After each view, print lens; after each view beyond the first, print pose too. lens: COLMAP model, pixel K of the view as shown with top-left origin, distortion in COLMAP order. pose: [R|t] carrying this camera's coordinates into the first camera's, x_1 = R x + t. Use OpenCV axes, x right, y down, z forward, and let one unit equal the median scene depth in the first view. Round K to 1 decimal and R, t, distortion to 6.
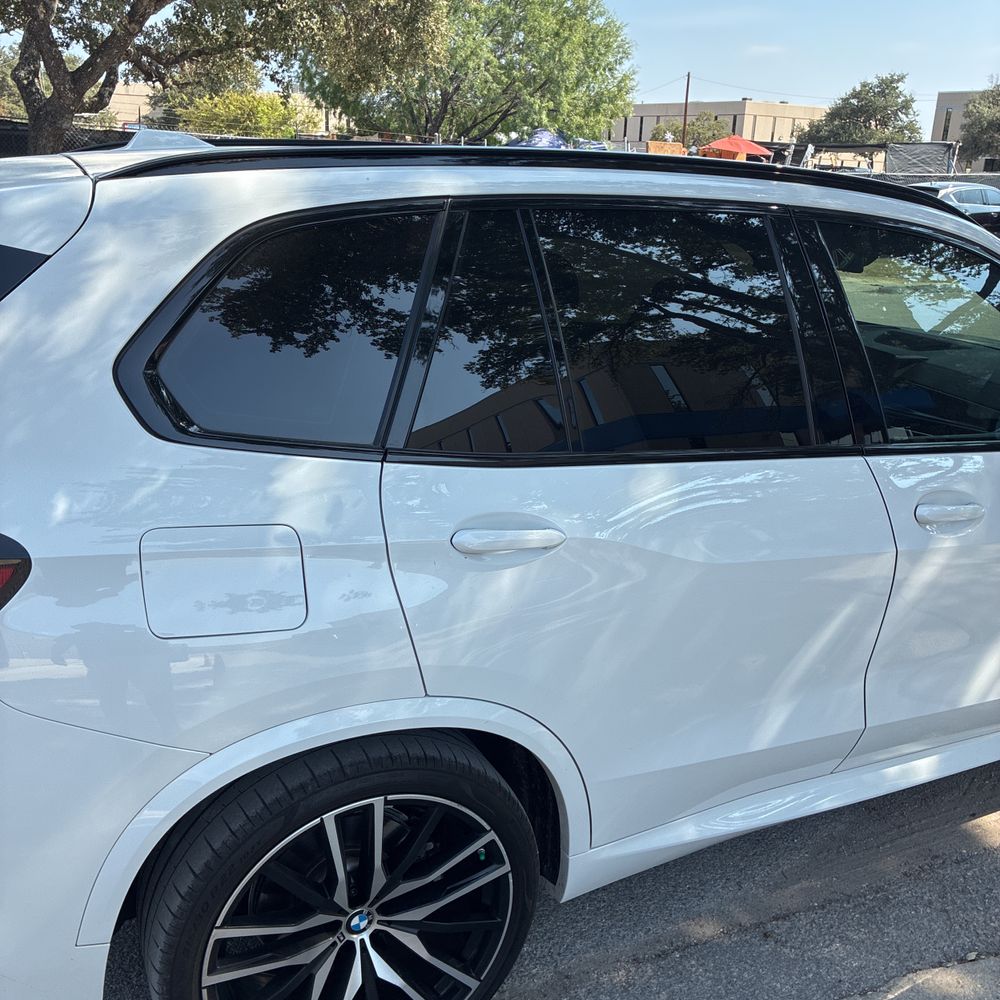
lens RADIAL K [[1013.3, 0, 503.0], [0, 1013.3, 508.6], [0, 0, 1]] dist [0.019099, 0.000000]
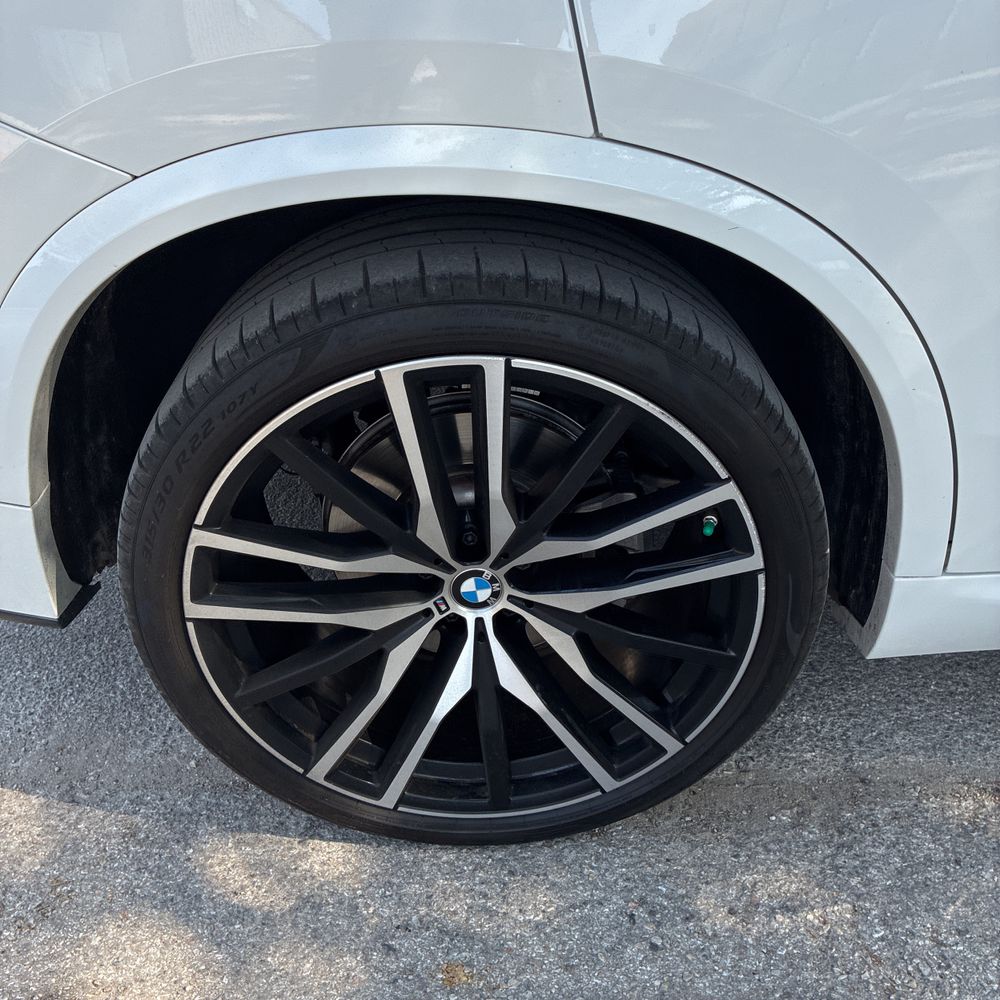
lens RADIAL K [[1013.3, 0, 507.6], [0, 1013.3, 498.4], [0, 0, 1]] dist [0.019099, 0.000000]
pose [[0.902865, 0.193931, -0.383700, 0.084429], [-0.097965, 0.961805, 0.255603, 0.209022], [0.418614, -0.193186, 0.887379, 0.509842]]
